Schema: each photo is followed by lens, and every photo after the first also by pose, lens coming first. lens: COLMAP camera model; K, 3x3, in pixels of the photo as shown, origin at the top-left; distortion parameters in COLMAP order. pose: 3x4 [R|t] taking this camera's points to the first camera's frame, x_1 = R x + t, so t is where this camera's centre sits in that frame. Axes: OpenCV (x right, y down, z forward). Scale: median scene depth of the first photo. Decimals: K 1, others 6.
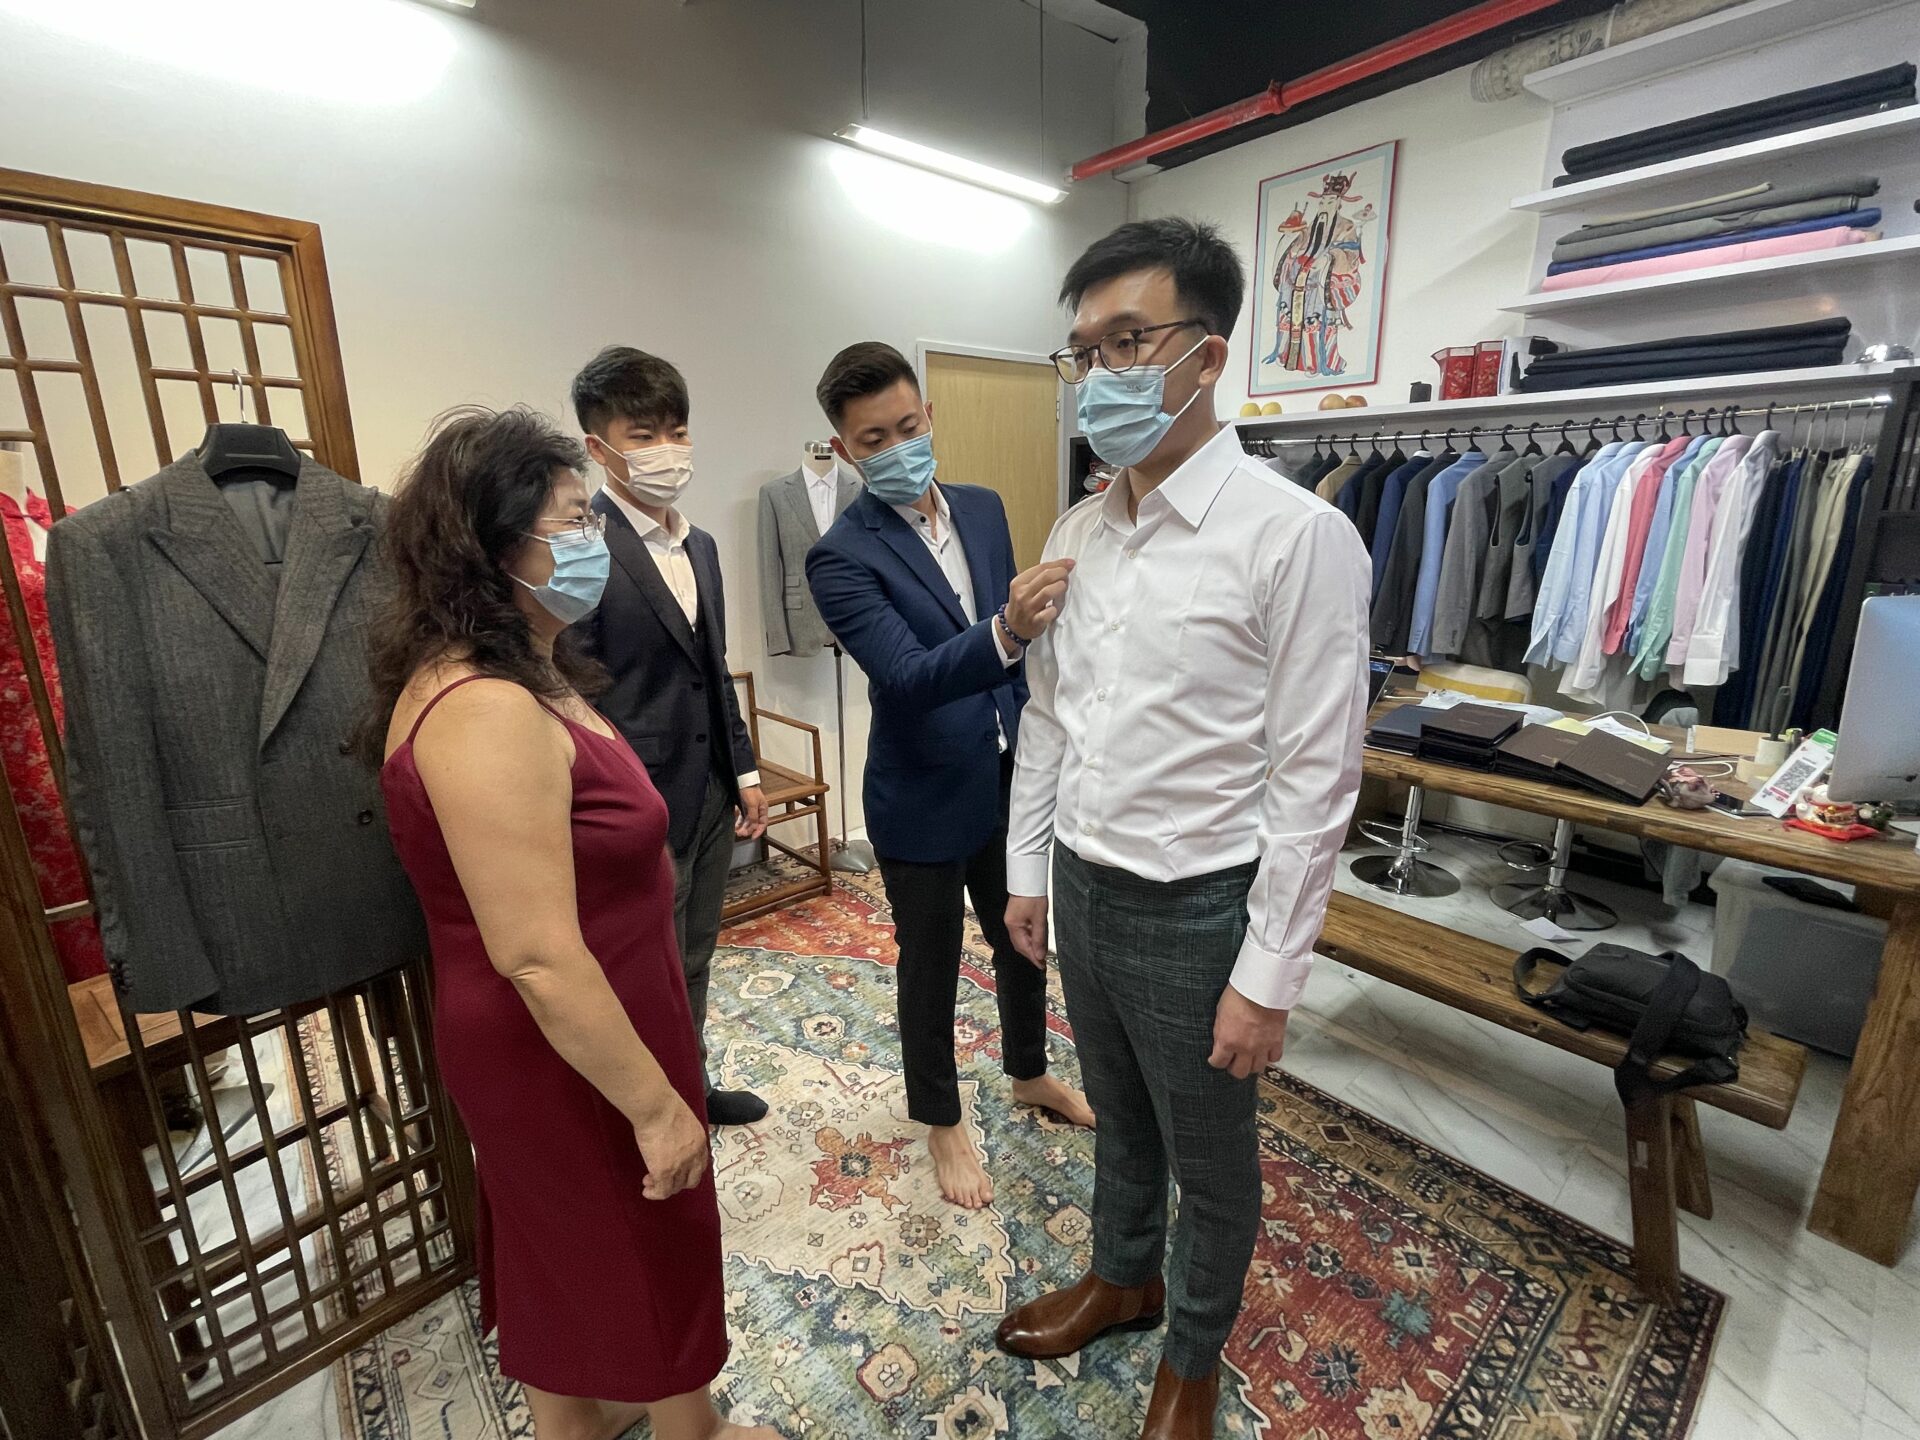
lens RADIAL K [[856.2, 0, 939.9], [0, 856.2, 719.1], [0, 0, 1]] dist [-0.009229, 0.001627]
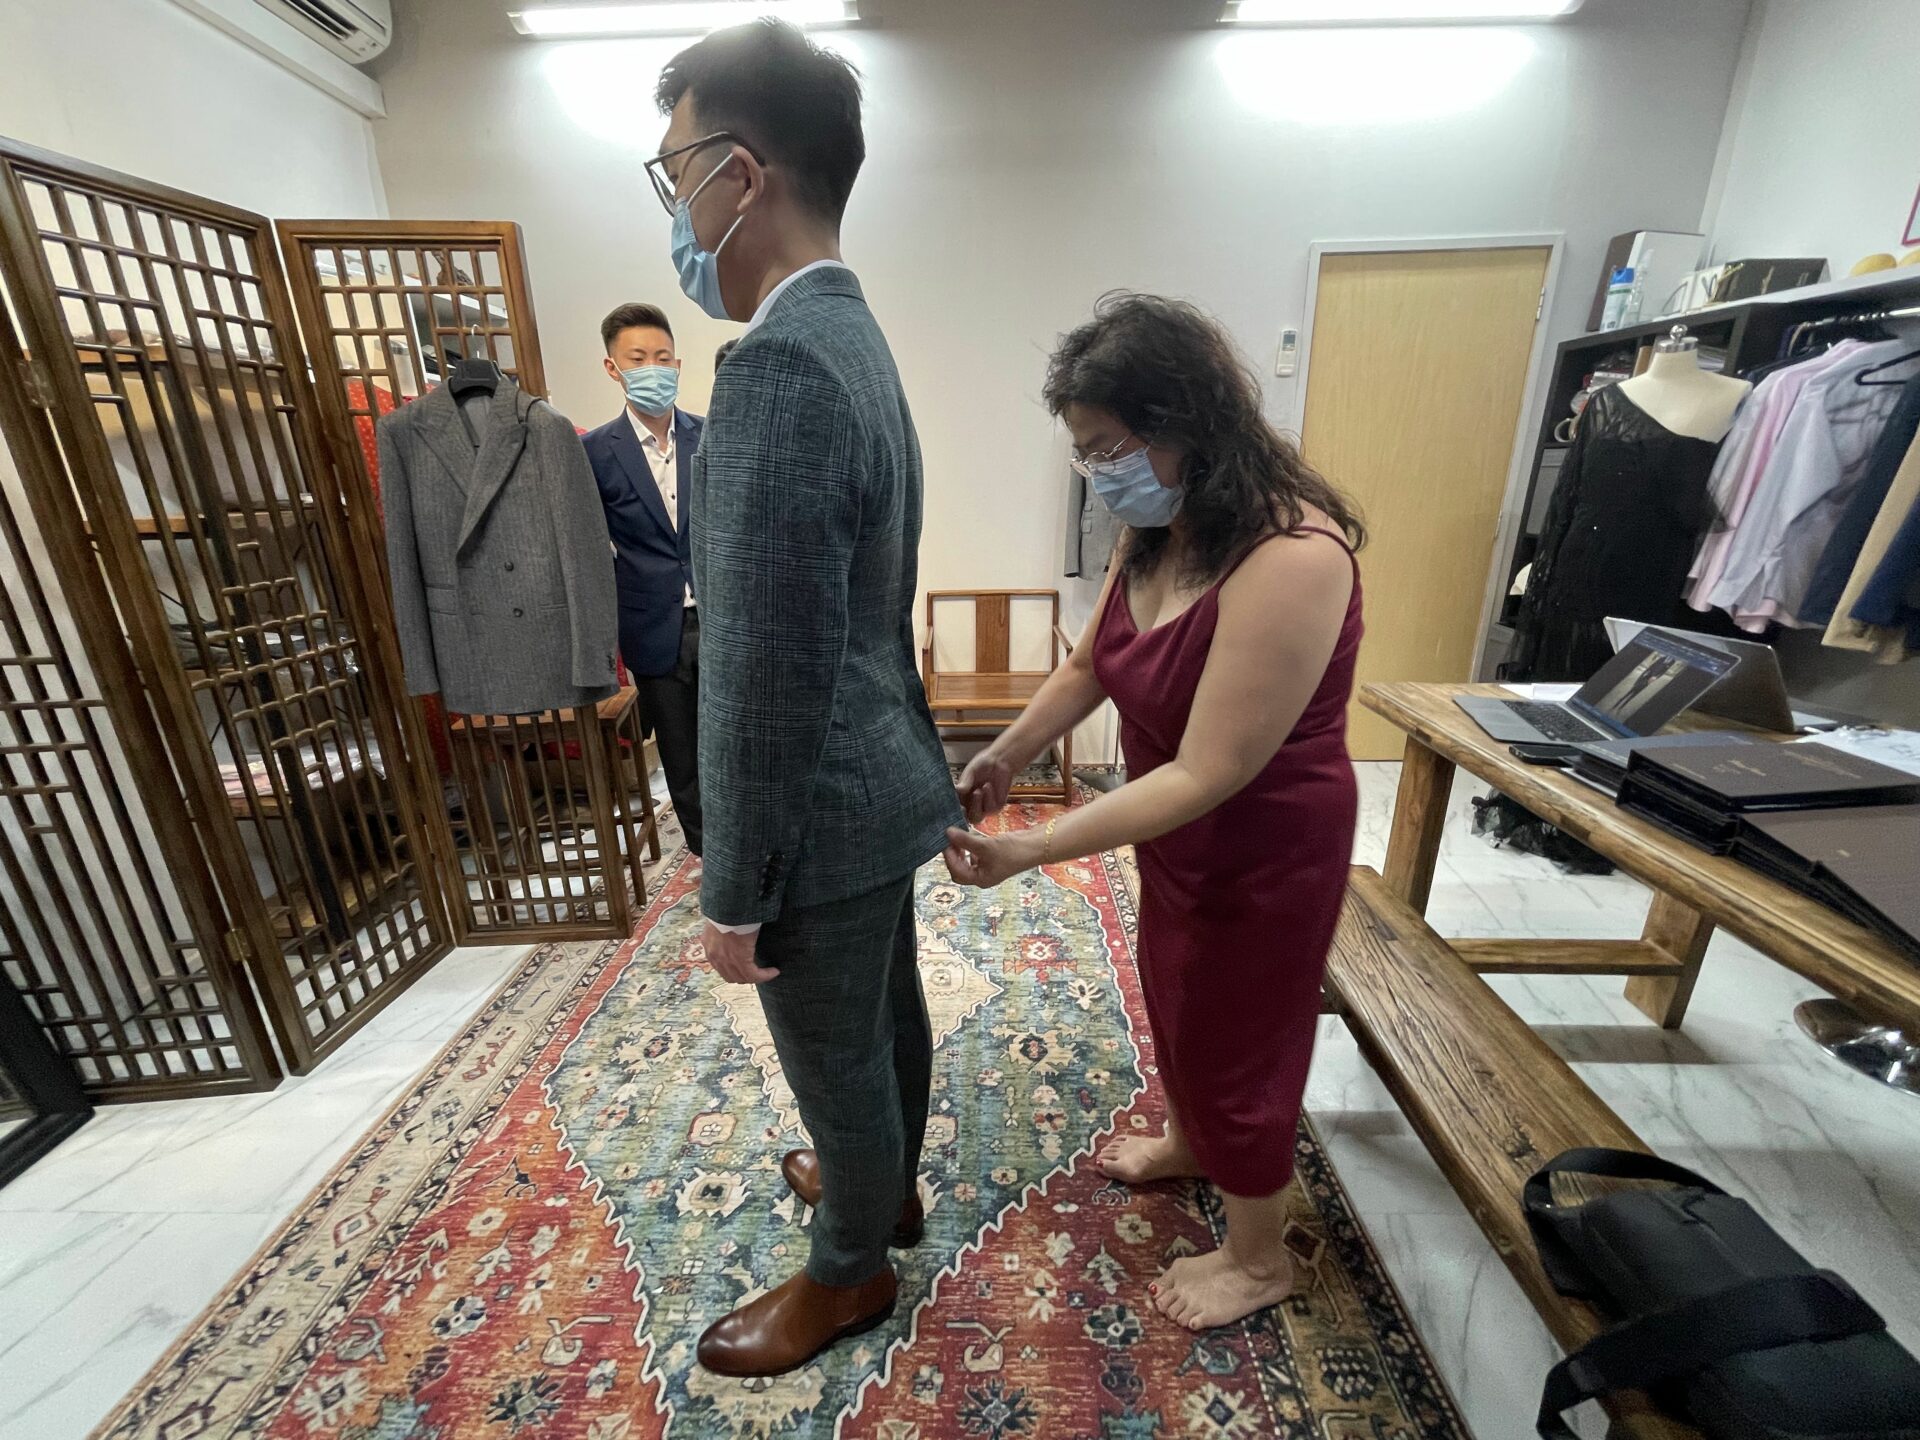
lens RADIAL K [[773.3, 0, 944.6], [0, 773.3, 716.8], [0, 0, 1]] dist [0.000267, -0.000891]
pose [[0.743225, 0.210764, -0.634977, 0.384214], [-0.162965, 0.977528, 0.133719, -0.007902], [0.648891, 0.004095, 0.760870, 0.183047]]
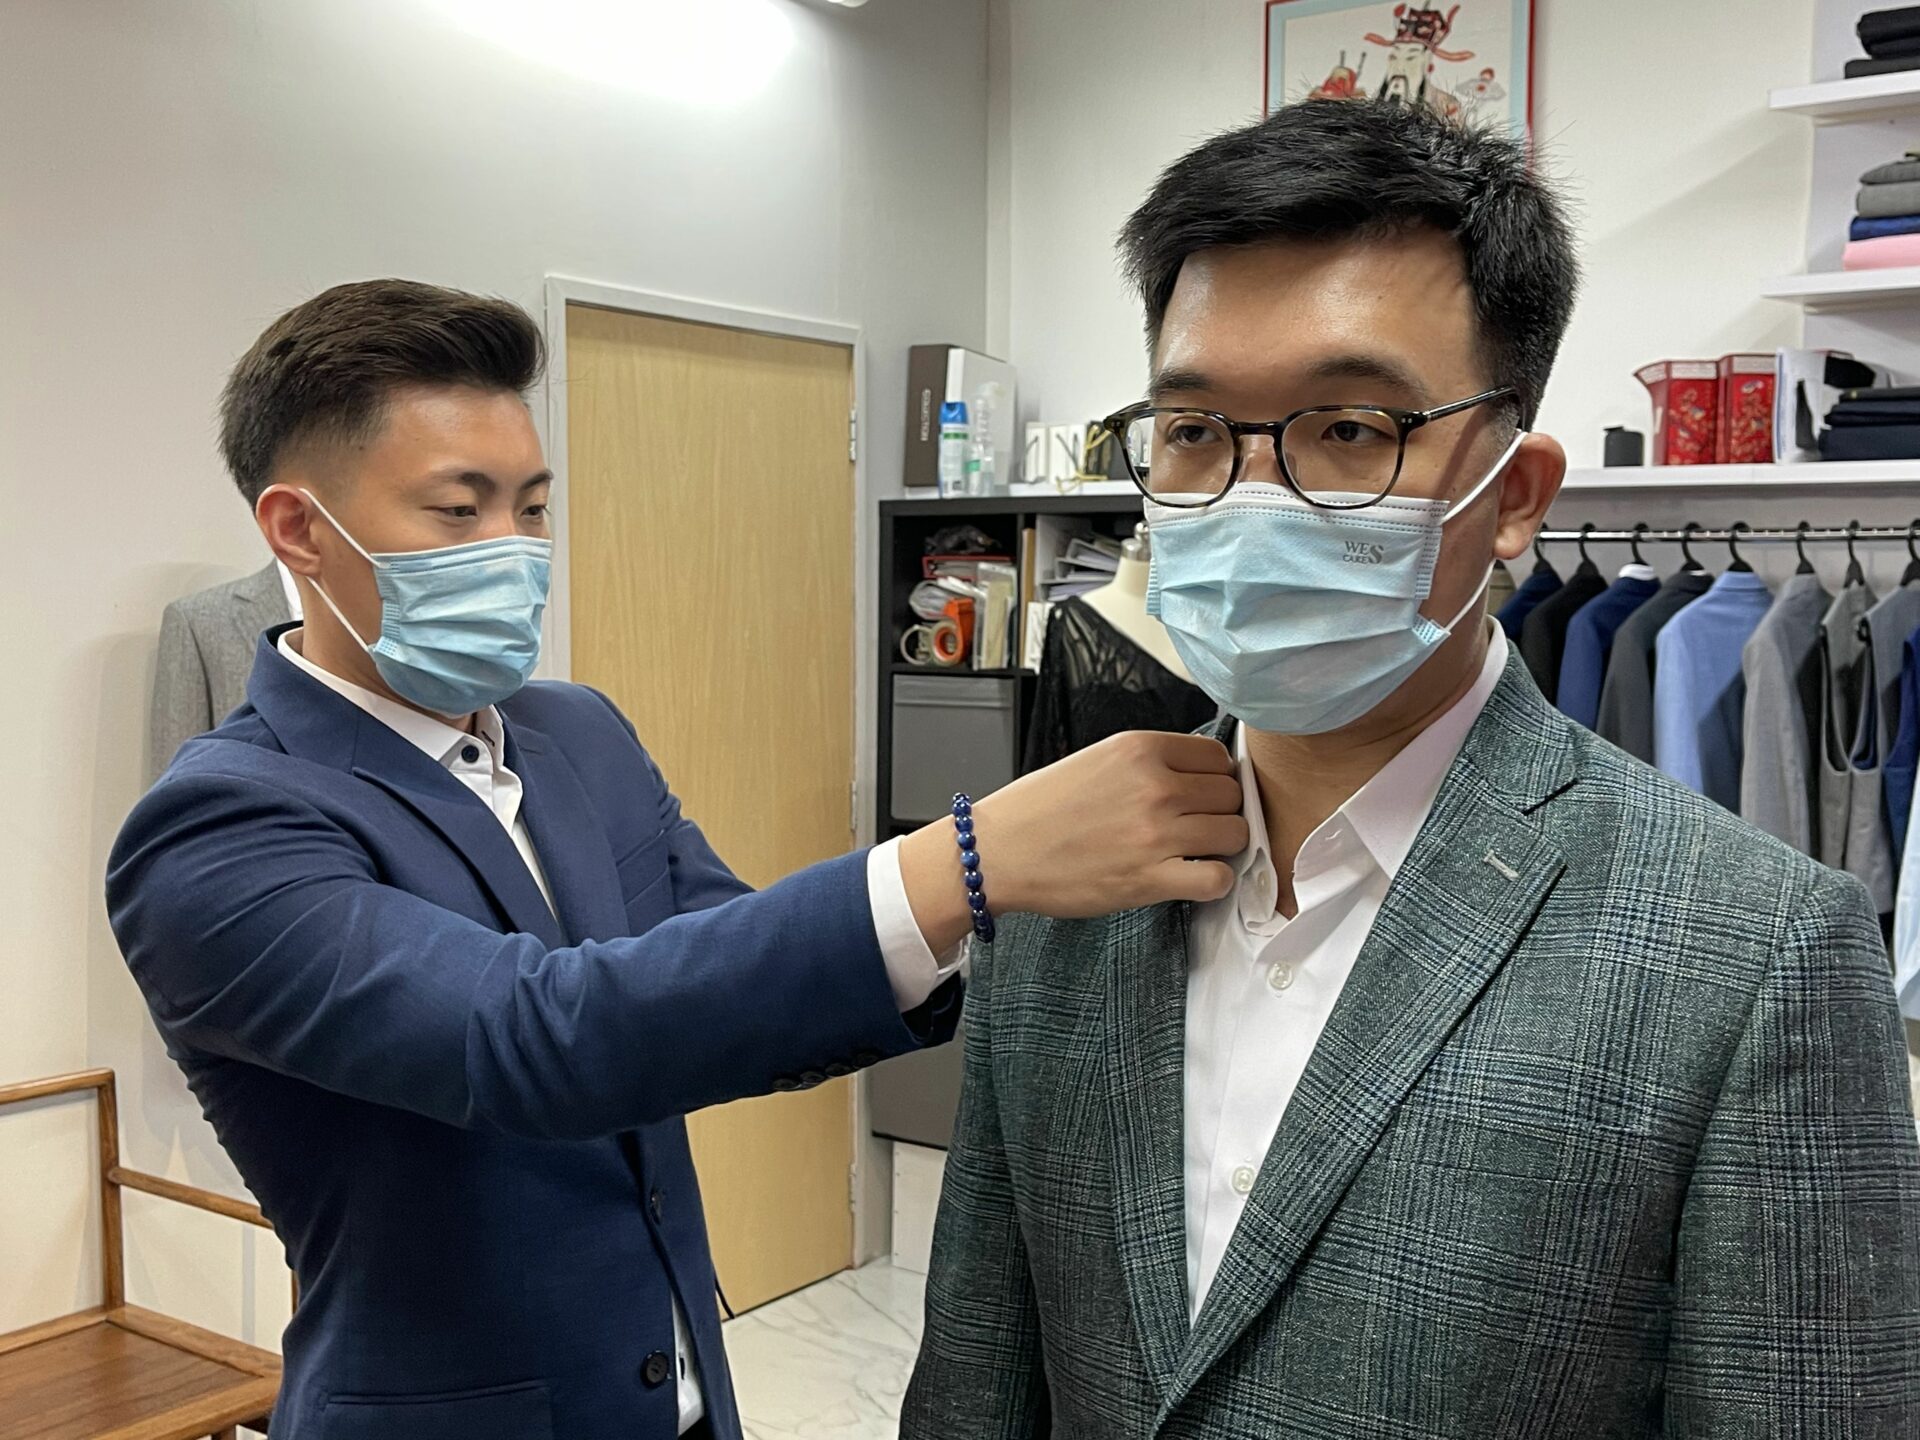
lens RADIAL K [[1902.4, 0, 948.2], [0, 1902.4, 727.1], [0, 0, 1]] dist [0.046320, 0.000000]
pose [[0.977036, 0.018430, 0.212274, -0.029879], [0.019697, 0.984174, -0.176109, -0.056163], [-0.212160, 0.176246, 0.961210, 0.092677]]
